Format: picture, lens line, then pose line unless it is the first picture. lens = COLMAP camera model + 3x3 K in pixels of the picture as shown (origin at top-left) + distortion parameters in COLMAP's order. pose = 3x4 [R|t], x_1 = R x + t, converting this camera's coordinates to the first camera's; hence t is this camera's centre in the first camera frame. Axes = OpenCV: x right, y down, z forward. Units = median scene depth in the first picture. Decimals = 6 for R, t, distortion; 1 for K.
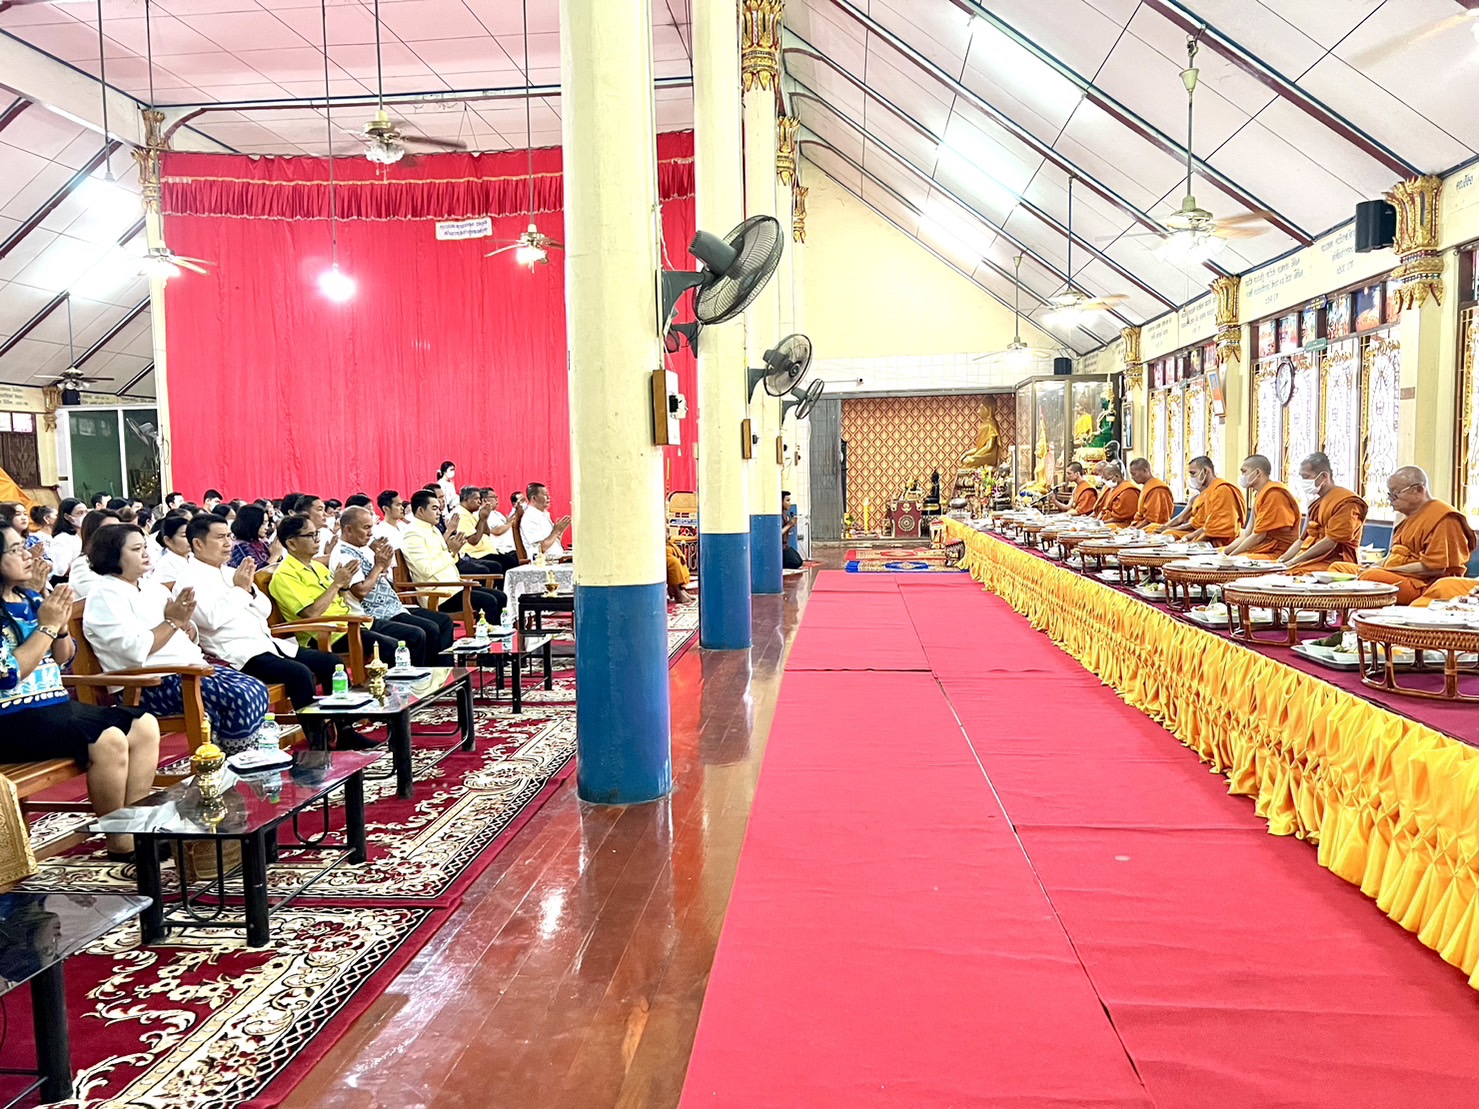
lens RADIAL K [[1113.4, 0, 739.5], [0, 1113.4, 554.5], [0, 0, 1]] dist [0.049662, -0.058066]
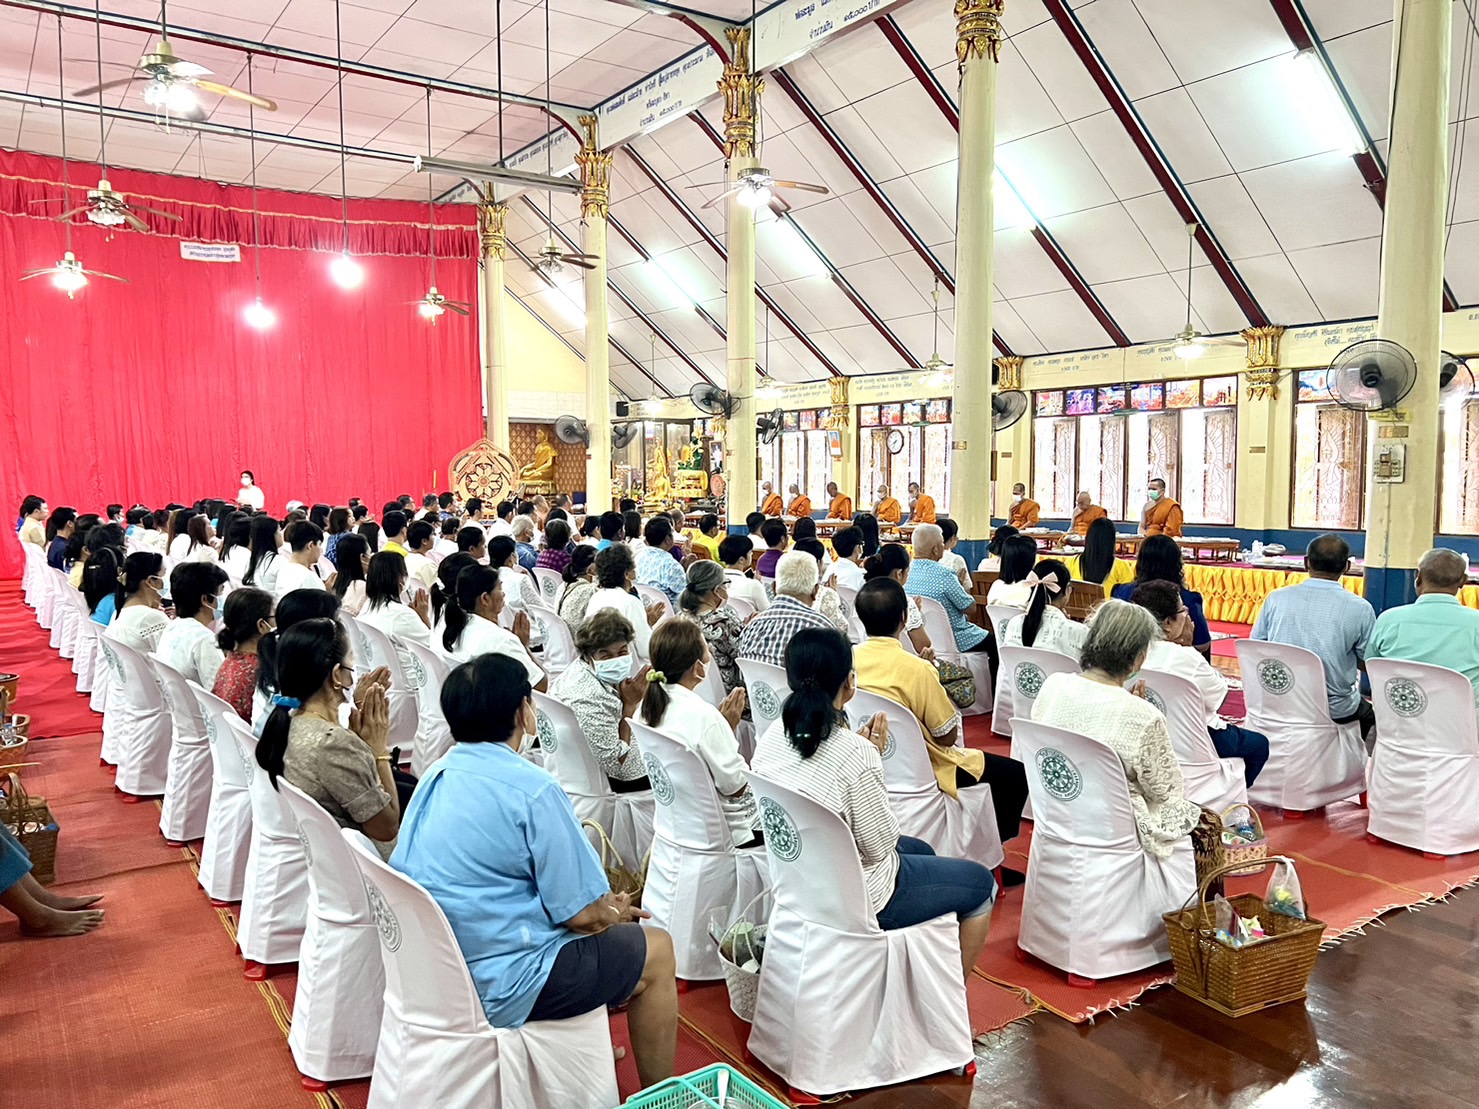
lens RADIAL K [[1113.4, 0, 739.5], [0, 1113.4, 554.5], [0, 0, 1]] dist [0.049662, -0.058066]
pose [[0.761261, -0.027317, 0.647870, -0.563668], [0.032973, 0.999450, 0.003397, 0.010561], [-0.647606, 0.018776, 0.761744, -0.136641]]
